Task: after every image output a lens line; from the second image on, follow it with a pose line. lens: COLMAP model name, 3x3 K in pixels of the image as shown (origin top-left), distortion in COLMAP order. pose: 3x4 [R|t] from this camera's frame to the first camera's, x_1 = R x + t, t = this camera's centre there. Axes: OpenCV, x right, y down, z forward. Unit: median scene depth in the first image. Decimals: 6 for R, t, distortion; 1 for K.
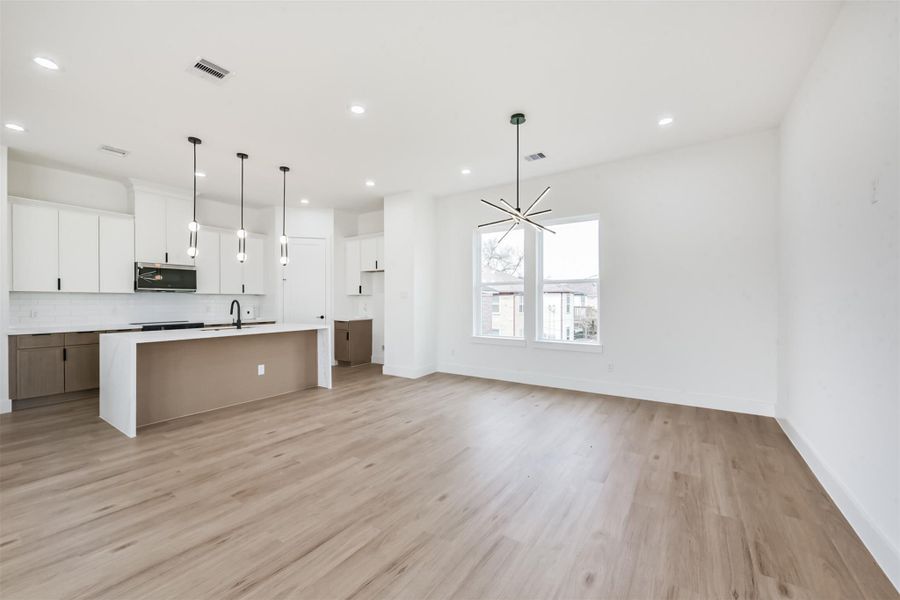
lens RADIAL K [[353.6, 0, 452.2], [0, 353.6, 302.7], [0, 0, 1]] dist [0.003302, -0.001223]
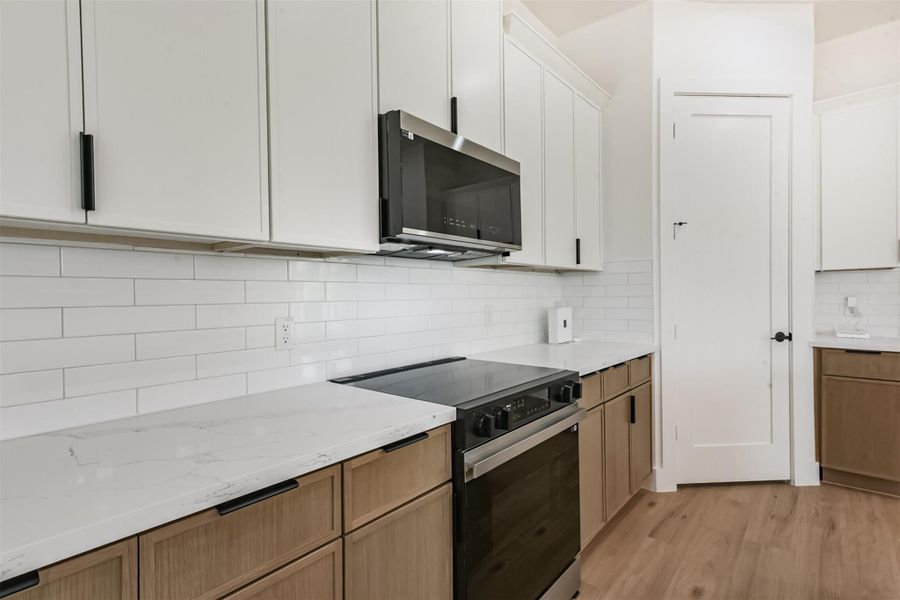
lens RADIAL K [[438.1, 0, 449.8], [0, 438.1, 299.3], [0, 0, 1]] dist [0.020011, 0.000646]
pose [[0.993062, -0.009461, -0.117211, -0.826288], [0.009557, 0.999954, 0.000258, 0.003448], [0.117204, -0.001377, 0.993107, 0.736840]]
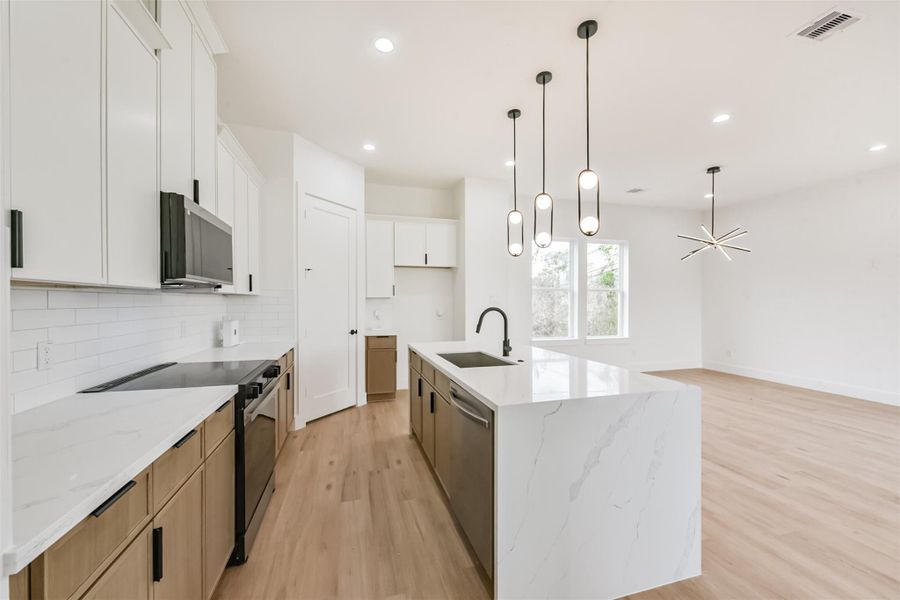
lens RADIAL K [[353.6, 0, 452.0], [0, 353.6, 304.9], [0, 0, 1]] dist [0.003302, -0.001223]
pose [[0.640269, -0.005625, 0.768130, -0.982969], [0.004836, 0.999983, 0.003292, -0.012857], [-0.768135, 0.001607, 0.640286, 0.603121]]
